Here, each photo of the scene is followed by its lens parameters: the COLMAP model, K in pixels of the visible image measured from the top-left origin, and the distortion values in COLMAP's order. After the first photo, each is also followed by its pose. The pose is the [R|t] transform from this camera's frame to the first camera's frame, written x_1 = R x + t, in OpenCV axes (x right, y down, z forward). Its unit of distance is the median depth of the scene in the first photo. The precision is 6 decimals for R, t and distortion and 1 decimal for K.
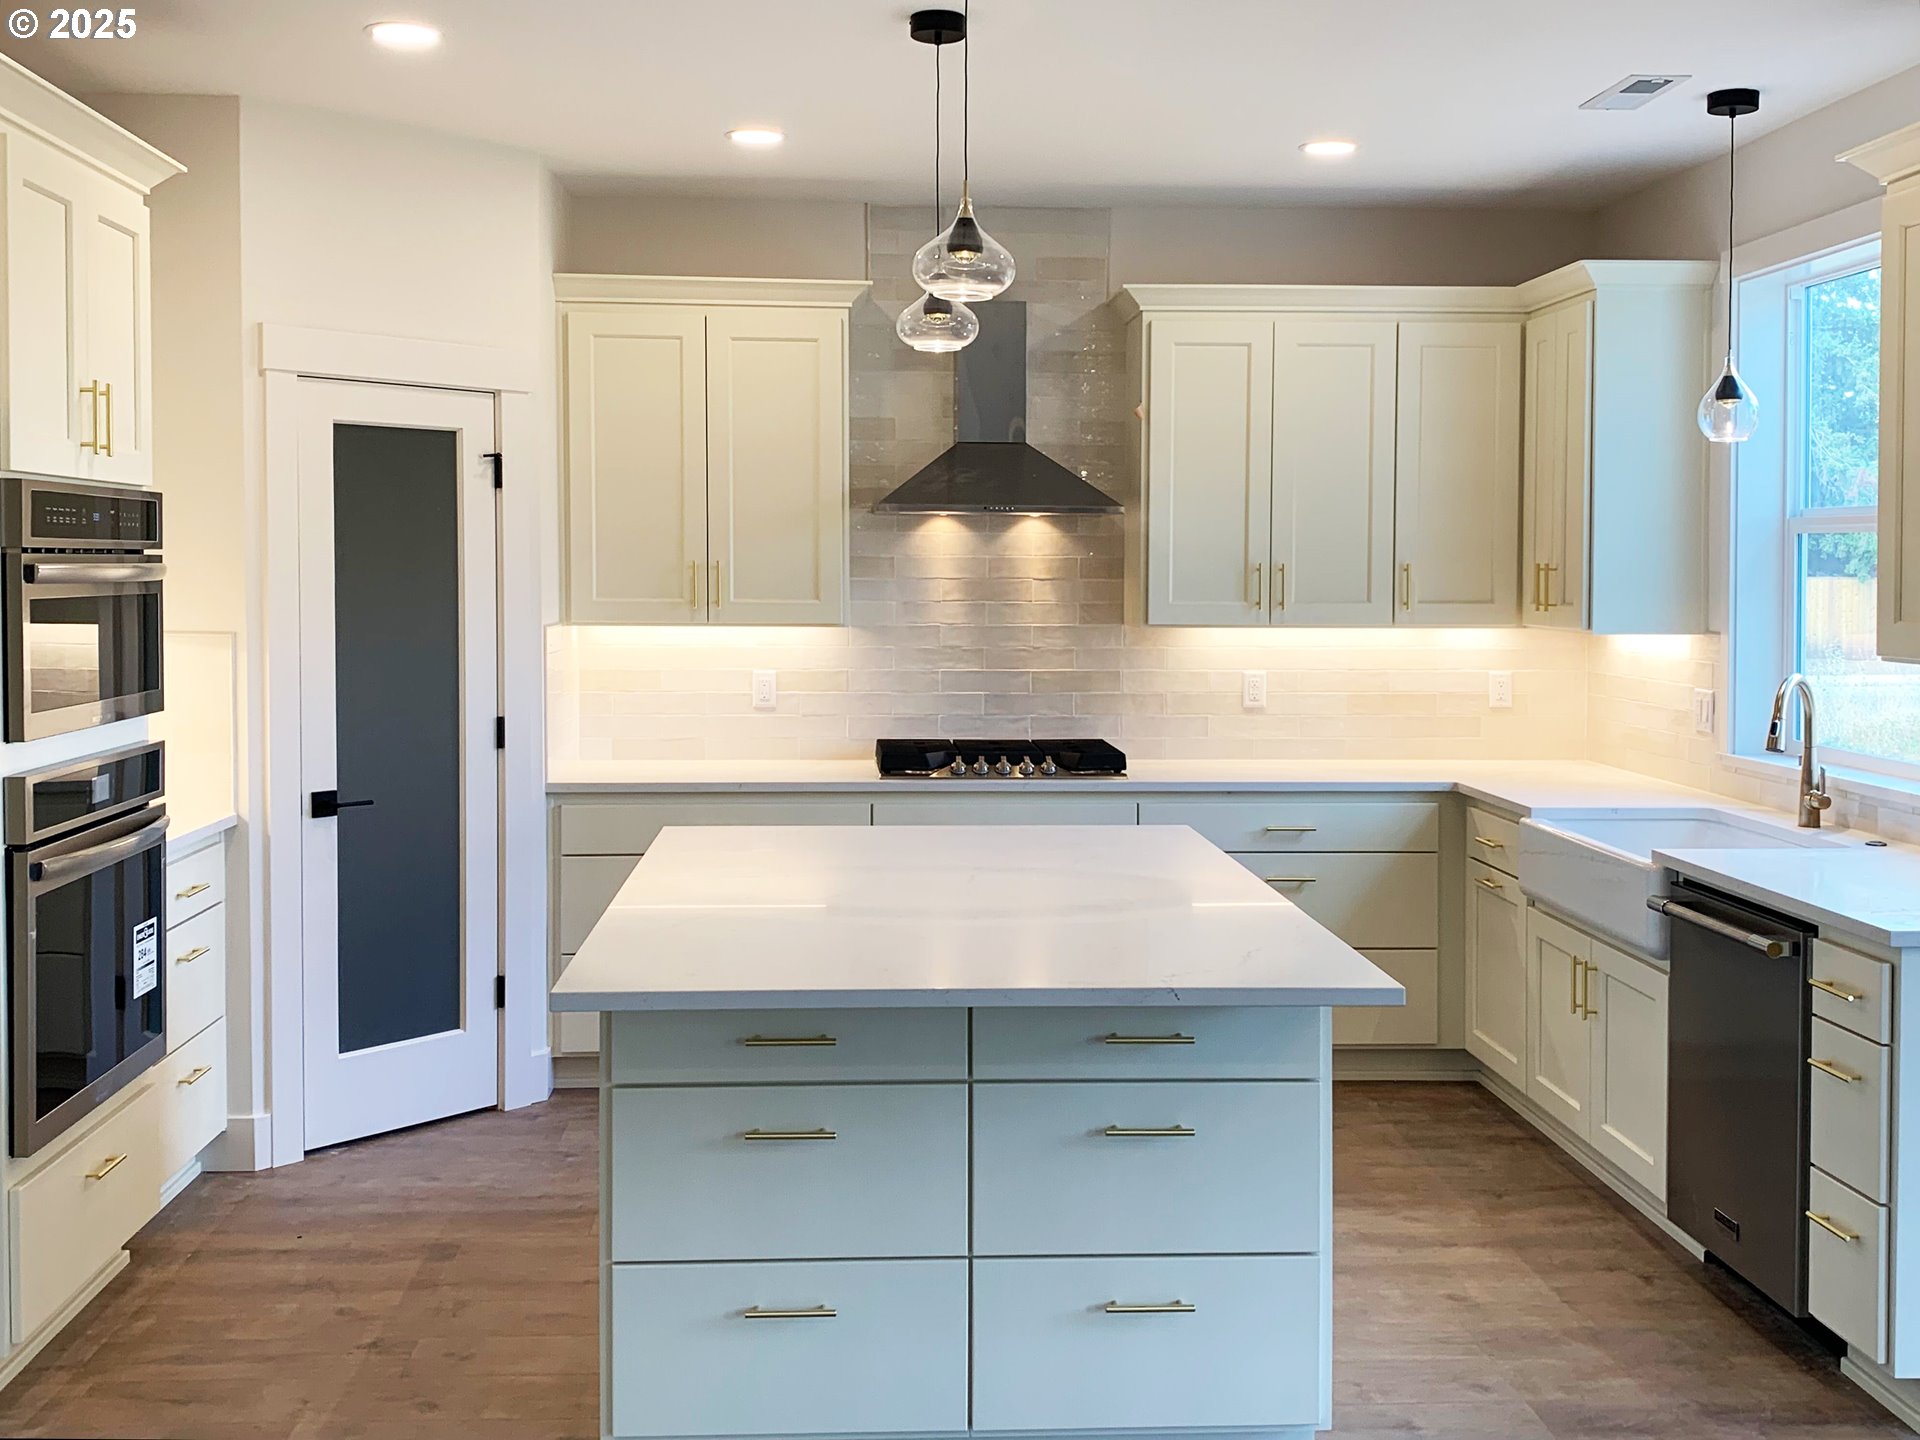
lens RADIAL K [[1953.6, 0, 972.4], [0, 1953.6, 697.1], [0, 0, 1]] dist [0.046356, 0.000000]
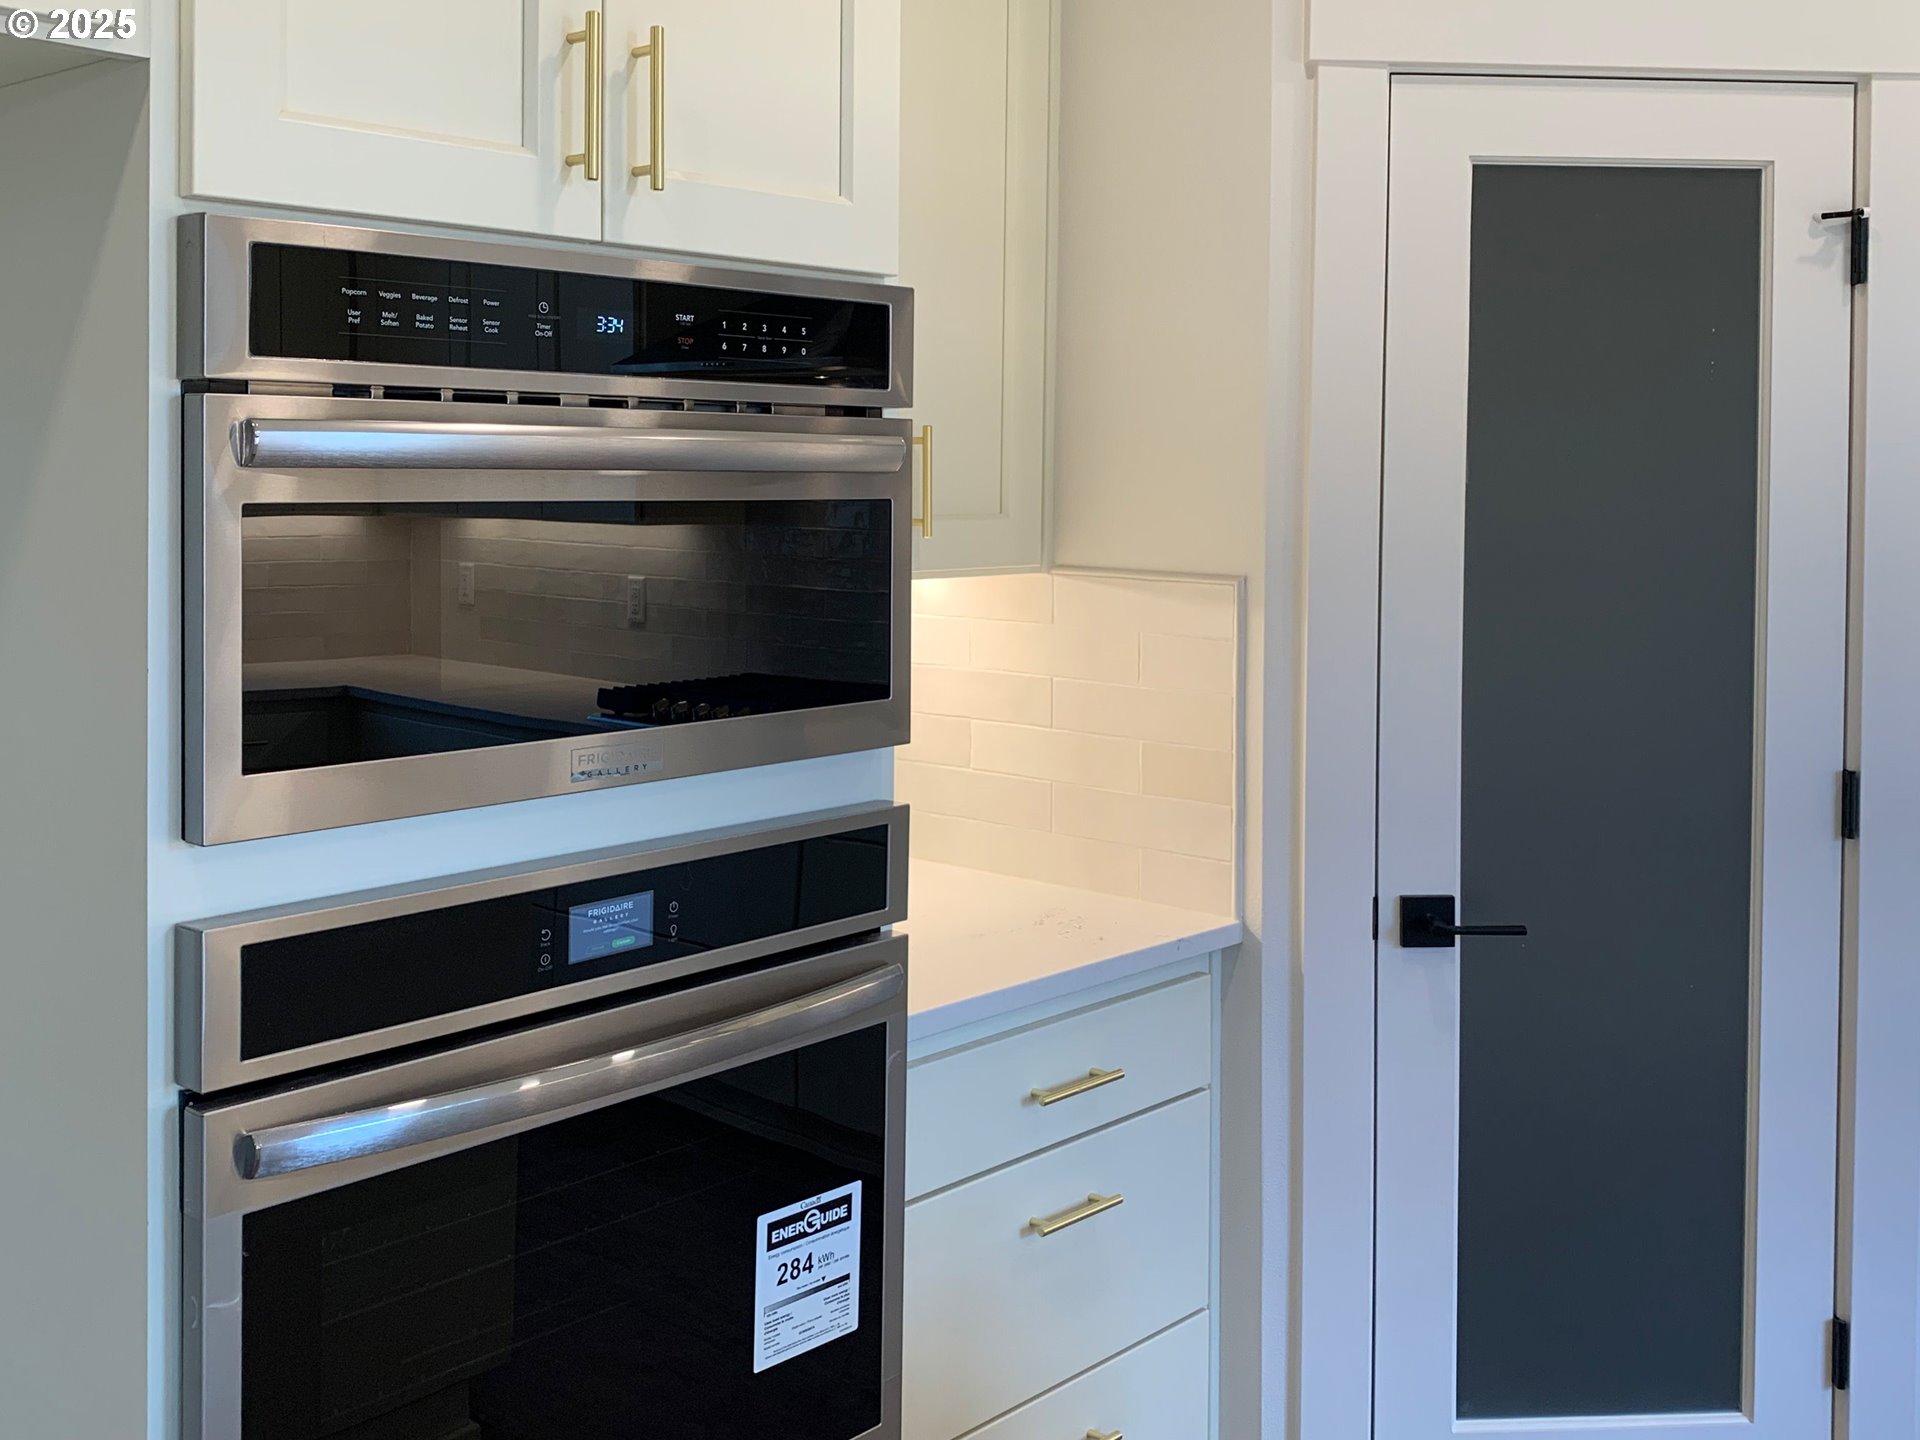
lens RADIAL K [[1953.6, 0, 979.4], [0, 1953.6, 568.6], [0, 0, 1]] dist [0.046356, 0.000000]
pose [[0.688791, 0.044369, -0.723601, -0.047737], [-0.057734, 0.998312, 0.006256, -0.033180], [0.722657, 0.037467, 0.690190, 0.570219]]
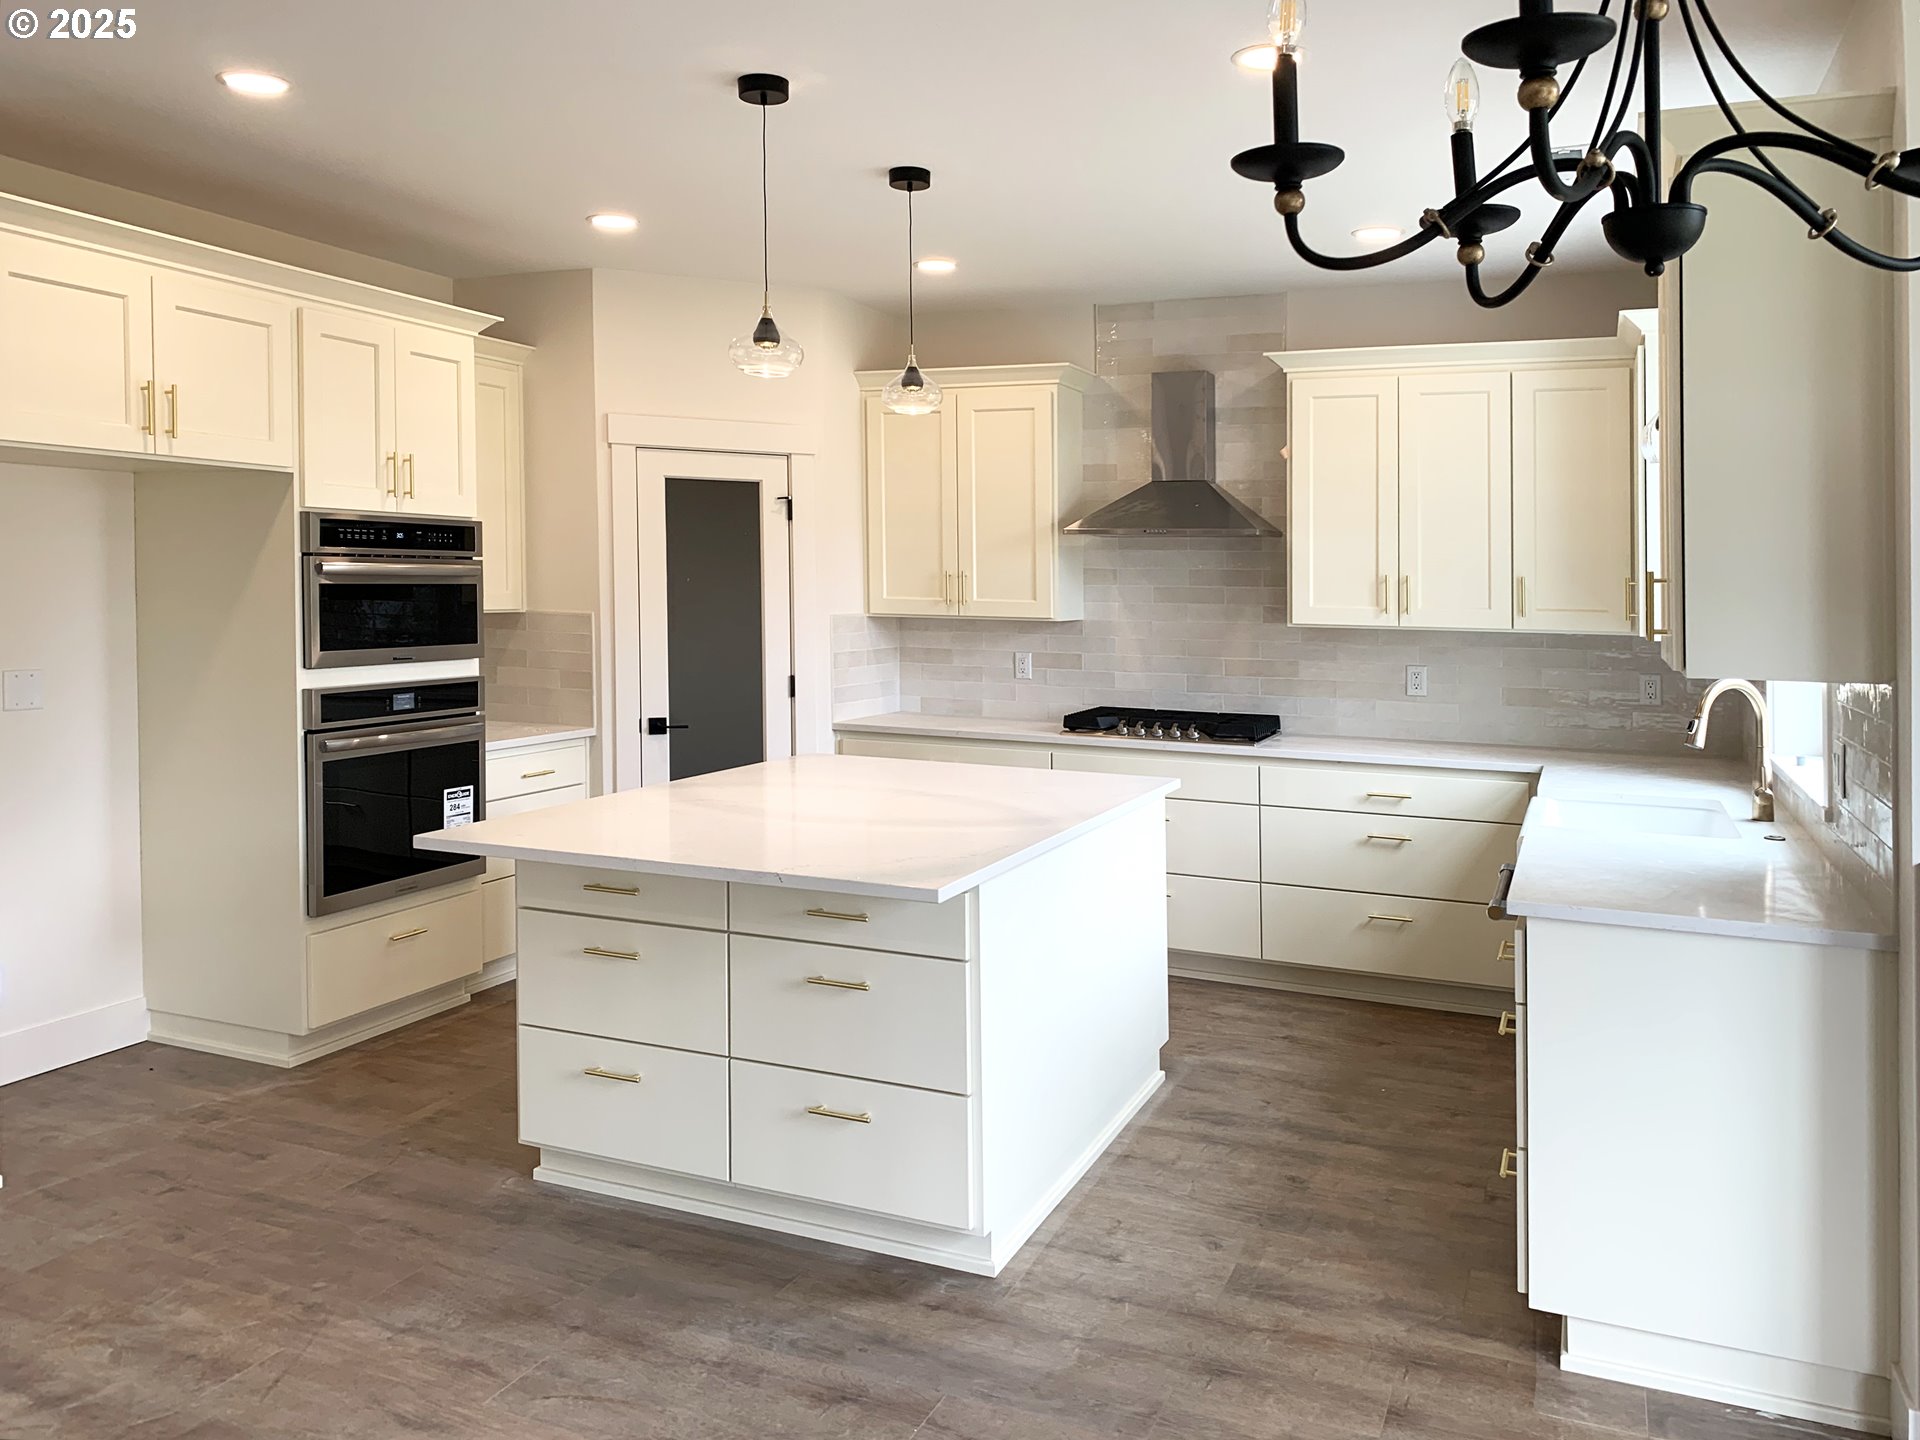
lens RADIAL K [[1468.0, 0, 971.8], [0, 1468.0, 688.8], [0, 0, 1]] dist [0.042378, -0.018321]
pose [[0.893975, 0.042518, -0.446095, 0.403509], [-0.041293, 0.999069, 0.012470, 0.000517], [0.446210, 0.007273, 0.894899, 0.083829]]
